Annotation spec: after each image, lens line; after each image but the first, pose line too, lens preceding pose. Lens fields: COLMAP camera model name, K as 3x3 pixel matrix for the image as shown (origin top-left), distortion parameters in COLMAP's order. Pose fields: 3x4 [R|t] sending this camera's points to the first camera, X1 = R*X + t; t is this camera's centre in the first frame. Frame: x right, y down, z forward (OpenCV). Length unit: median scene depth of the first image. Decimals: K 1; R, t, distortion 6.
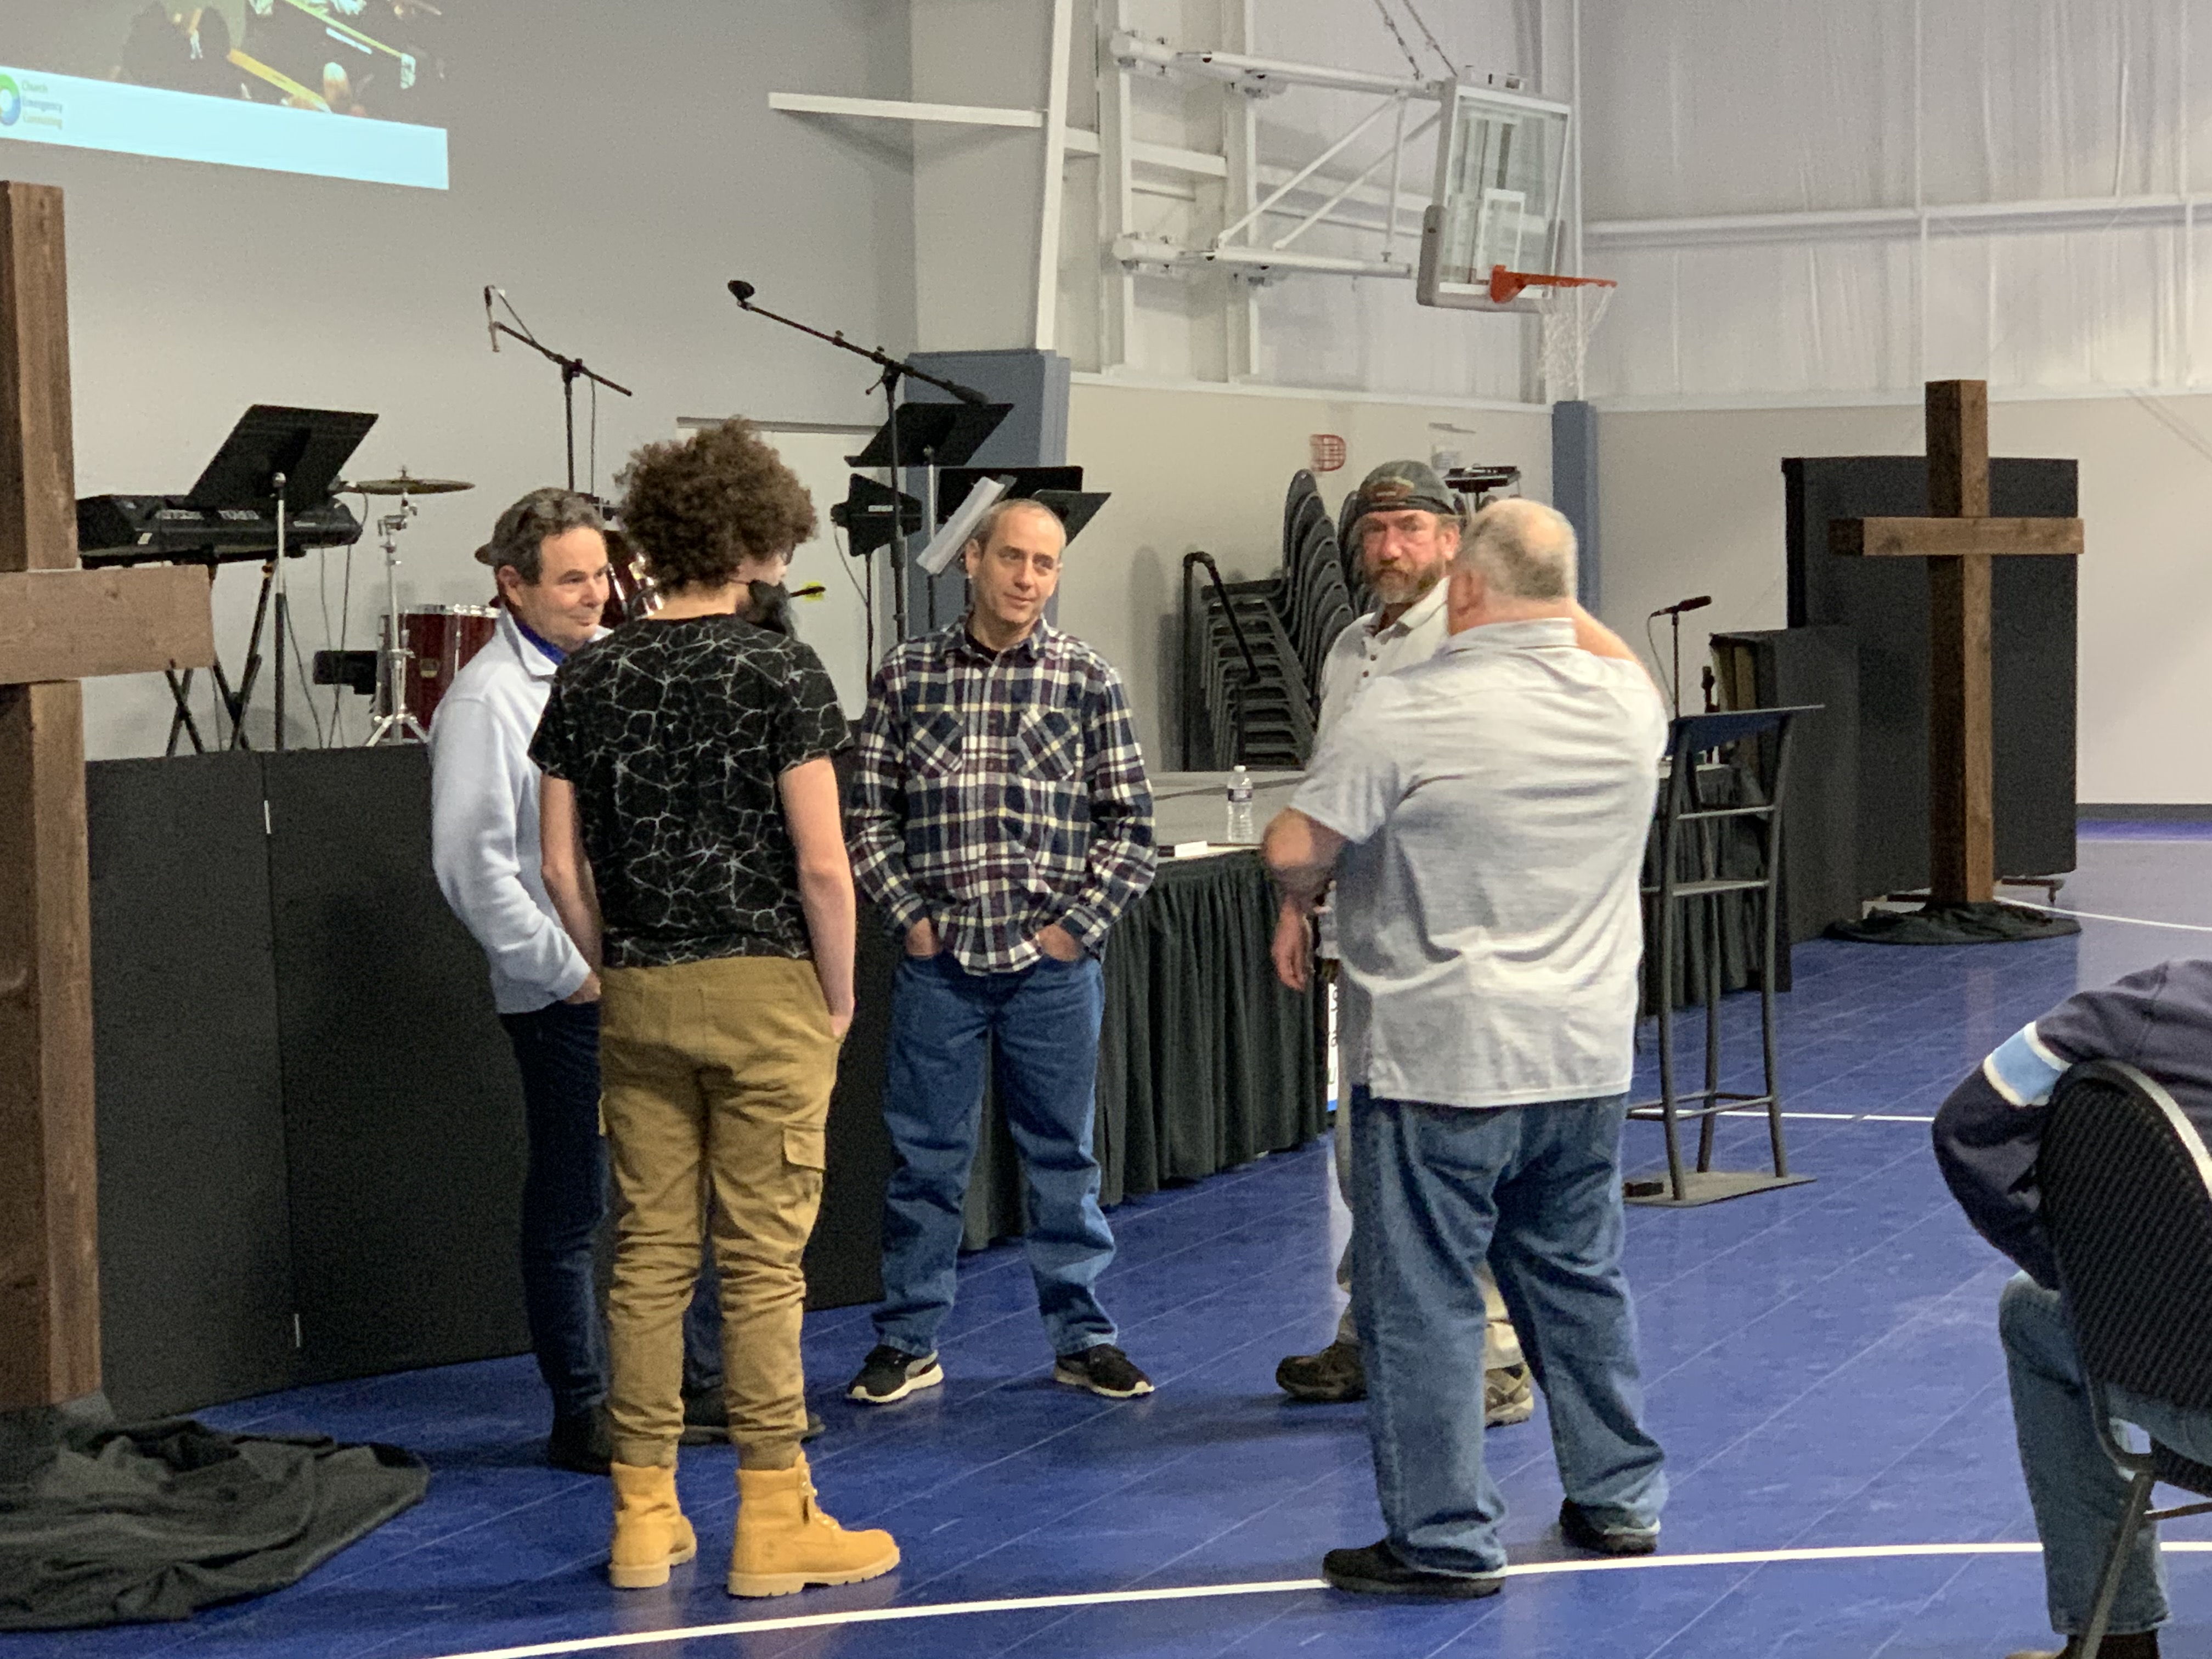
lens RADIAL K [[4665.2, 0, 1086.1], [0, 4665.2, 821.1], [0, 0, 1]] dist [0.052842, 0.000000]
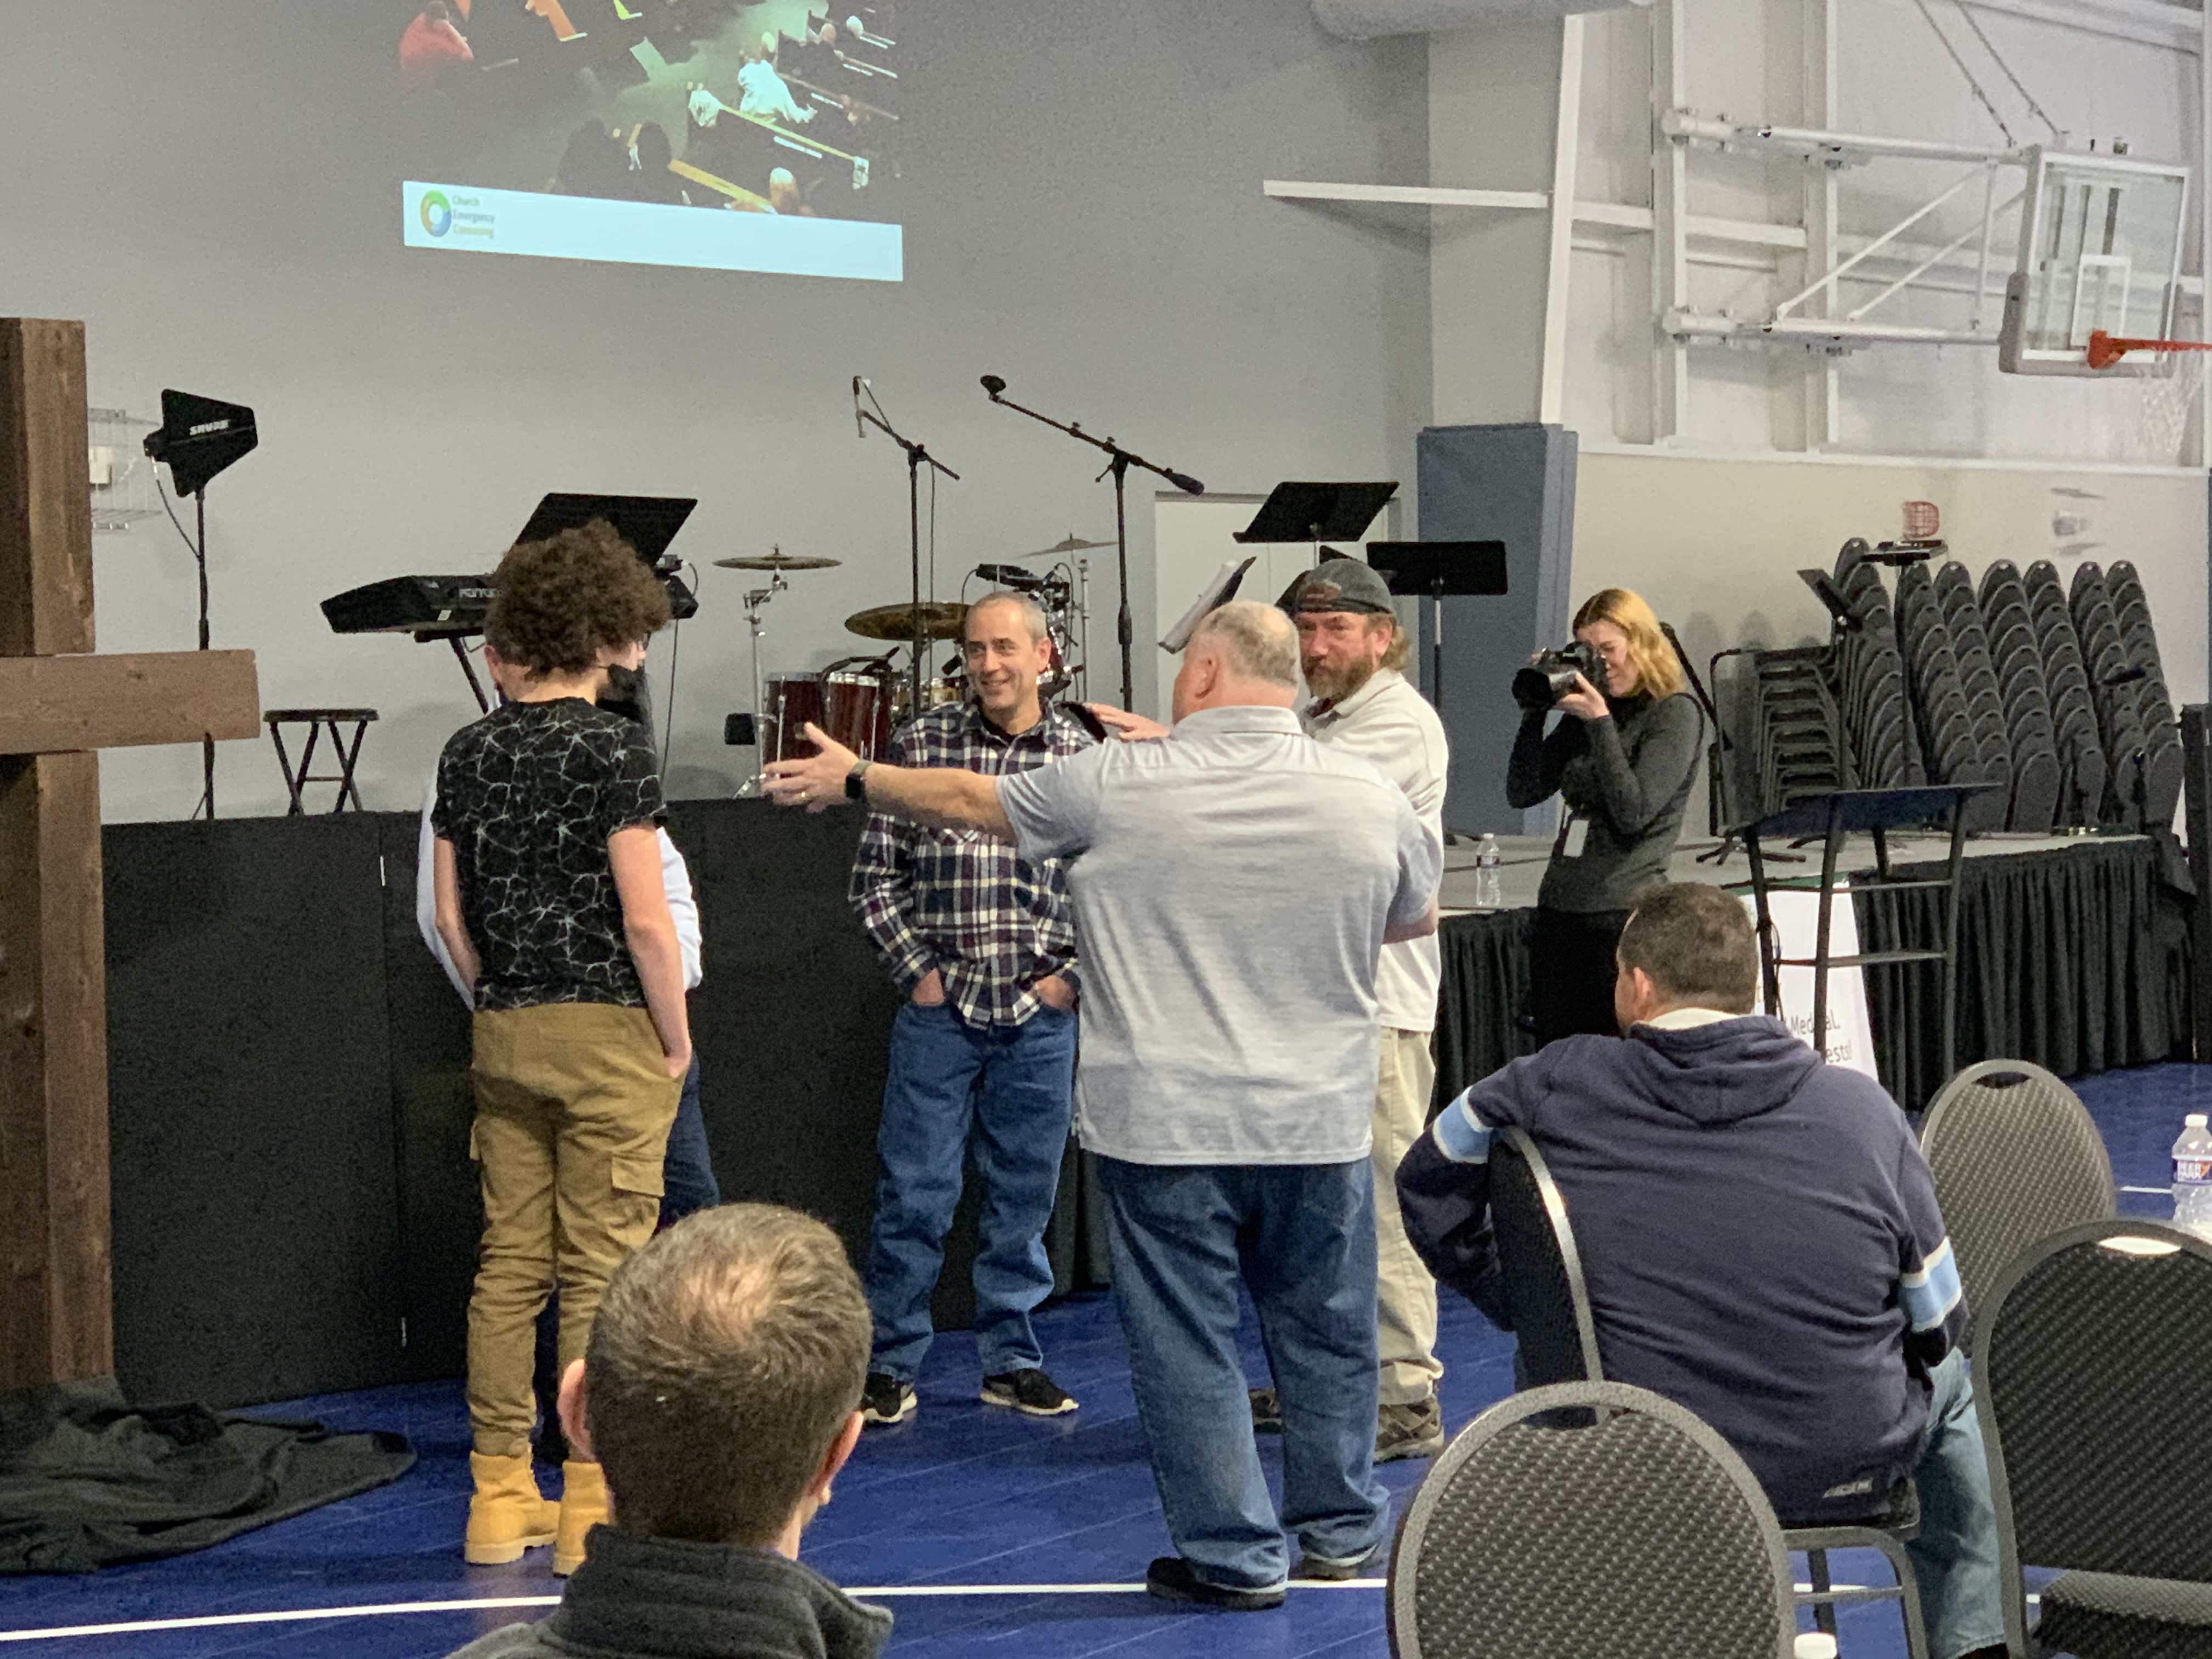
lens RADIAL K [[4665.2, 0, 1039.1], [0, 4665.2, 765.1], [0, 0, 1]] dist [0.052842, 0.000000]
pose [[0.976759, 0.009912, -0.214109, 0.220529], [-0.014788, 0.999666, -0.021181, -0.004844], [0.213828, 0.023855, 0.976580, -0.059041]]
